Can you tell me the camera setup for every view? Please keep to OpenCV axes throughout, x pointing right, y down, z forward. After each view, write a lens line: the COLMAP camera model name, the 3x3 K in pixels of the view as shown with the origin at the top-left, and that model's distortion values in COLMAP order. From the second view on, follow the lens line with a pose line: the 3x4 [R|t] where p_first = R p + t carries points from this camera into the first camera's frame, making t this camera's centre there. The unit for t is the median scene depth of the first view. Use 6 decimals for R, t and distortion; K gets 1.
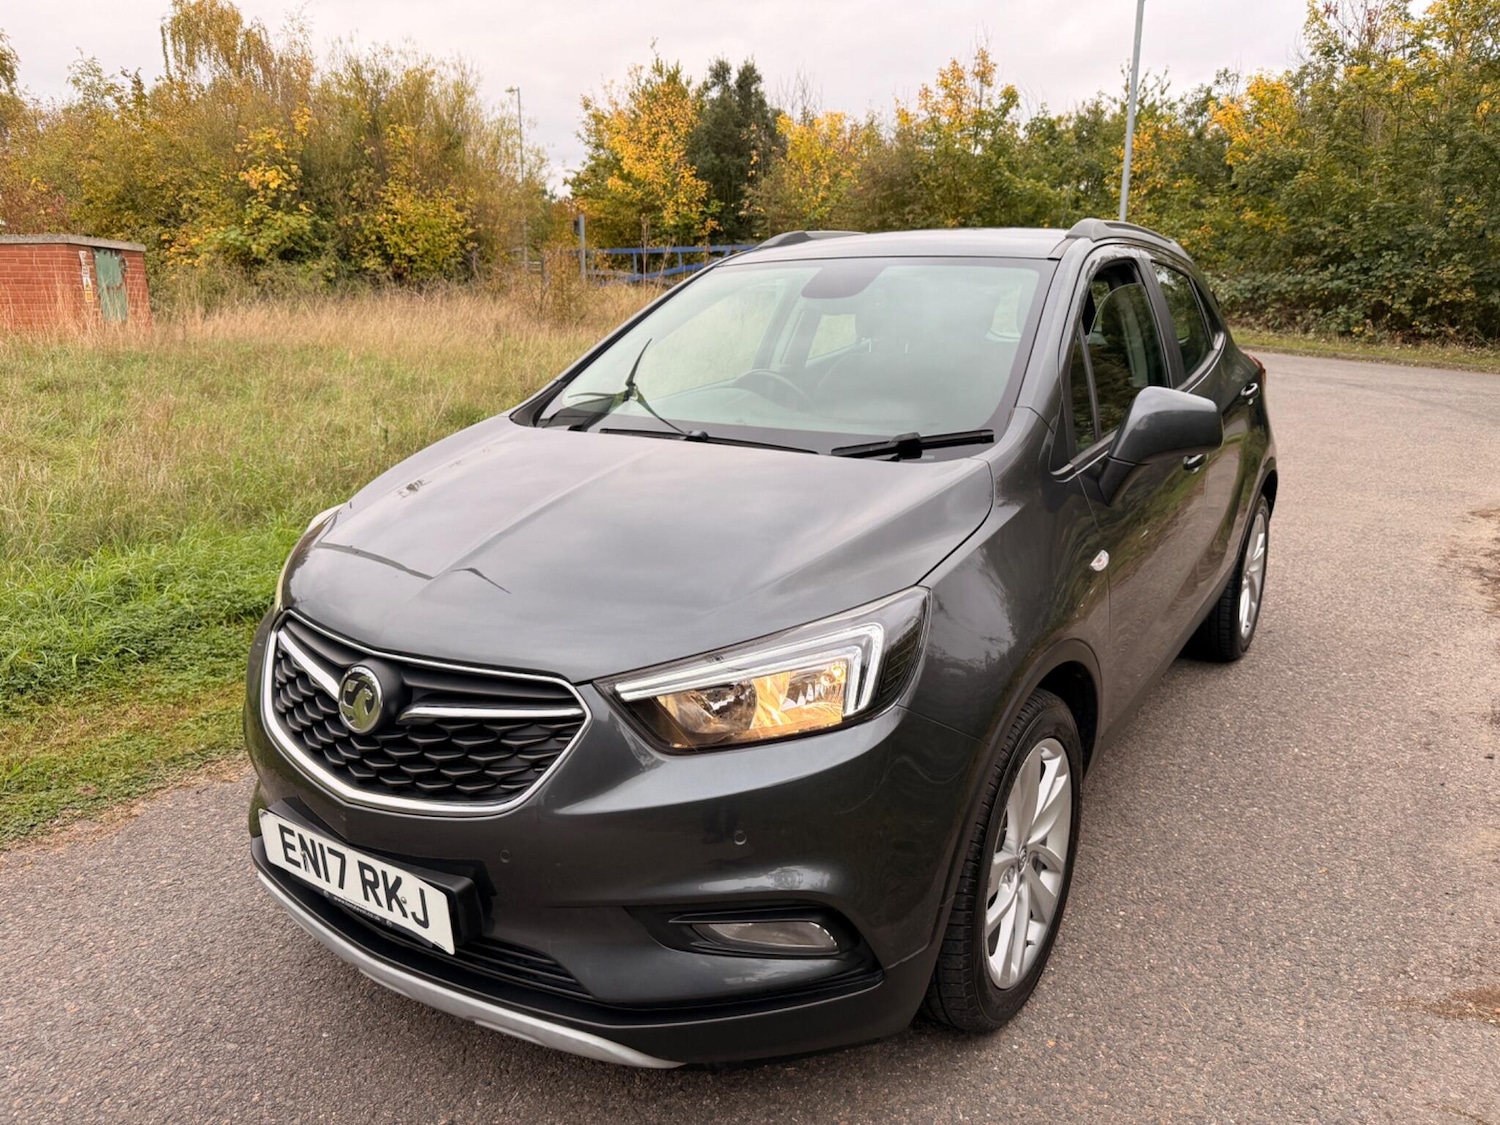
lens RADIAL K [[1054.8, 0, 764.4], [0, 1054.8, 553.4], [0, 0, 1]] dist [0.025038, -0.035943]
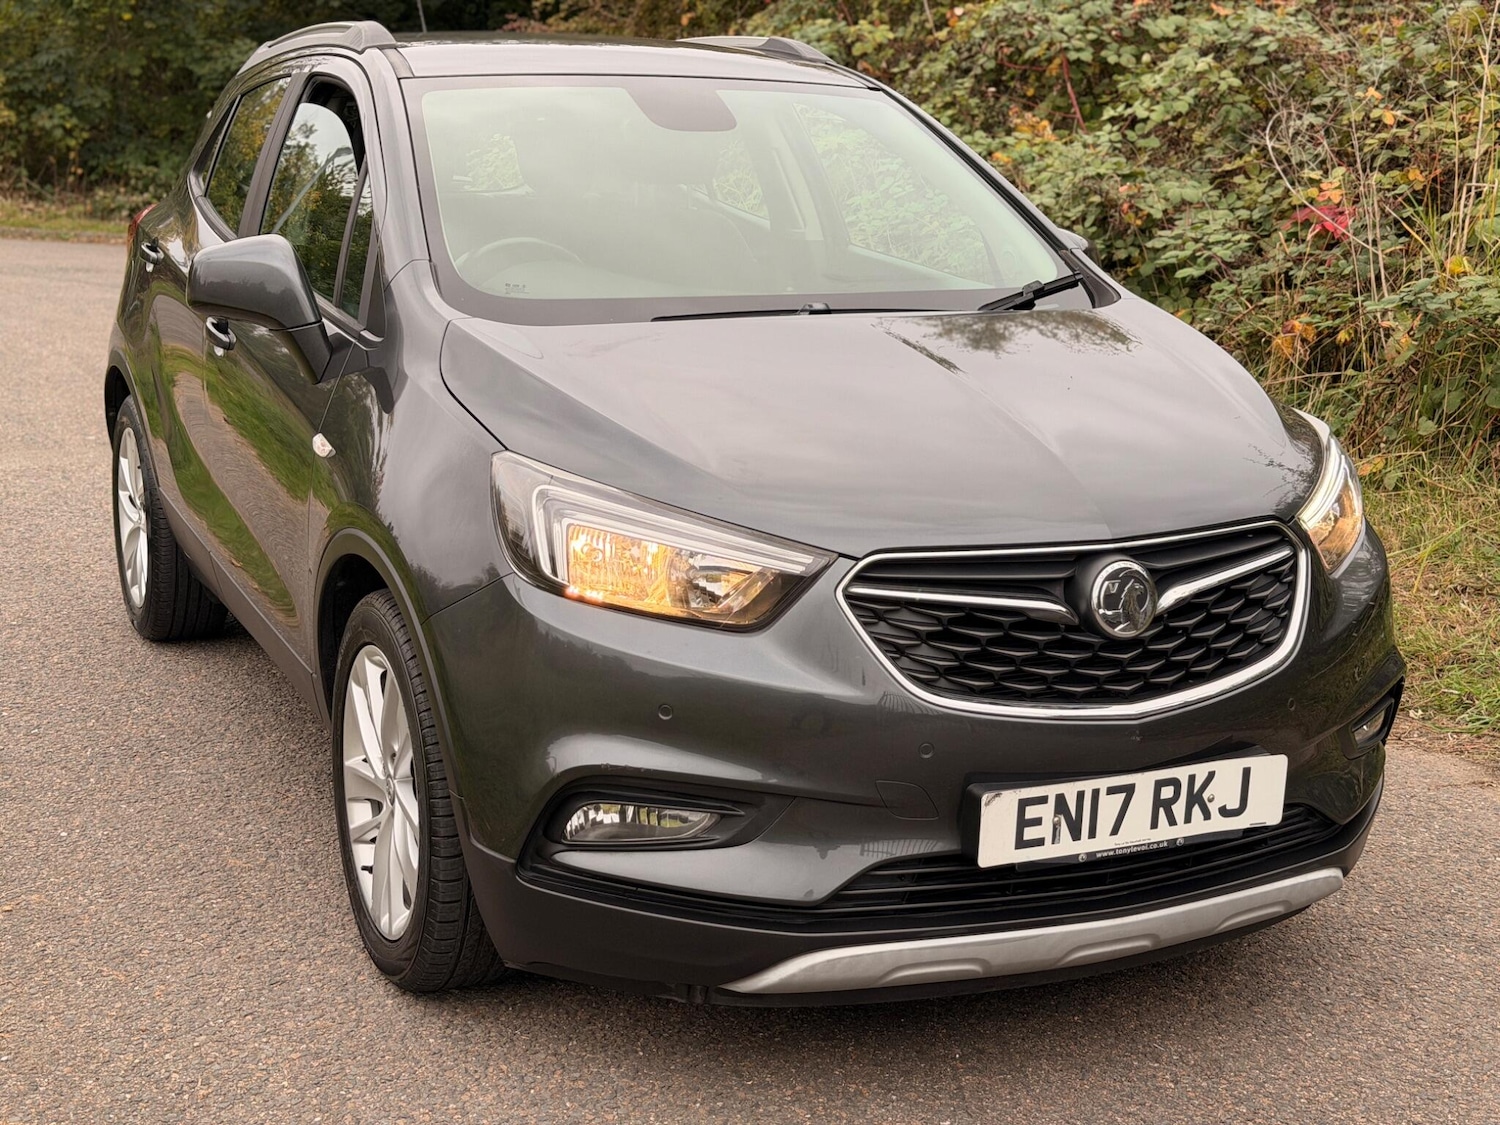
lens RADIAL K [[2066.7, 0, 750.0], [0, 2066.7, 562.5], [0, 0, 1]] dist [0.186846, -0.355814]
pose [[0.528219, -0.168719, 0.832177, -0.931812], [0.191980, 0.978412, 0.076510, -0.038144], [-0.827121, 0.119347, 0.549206, 0.150059]]
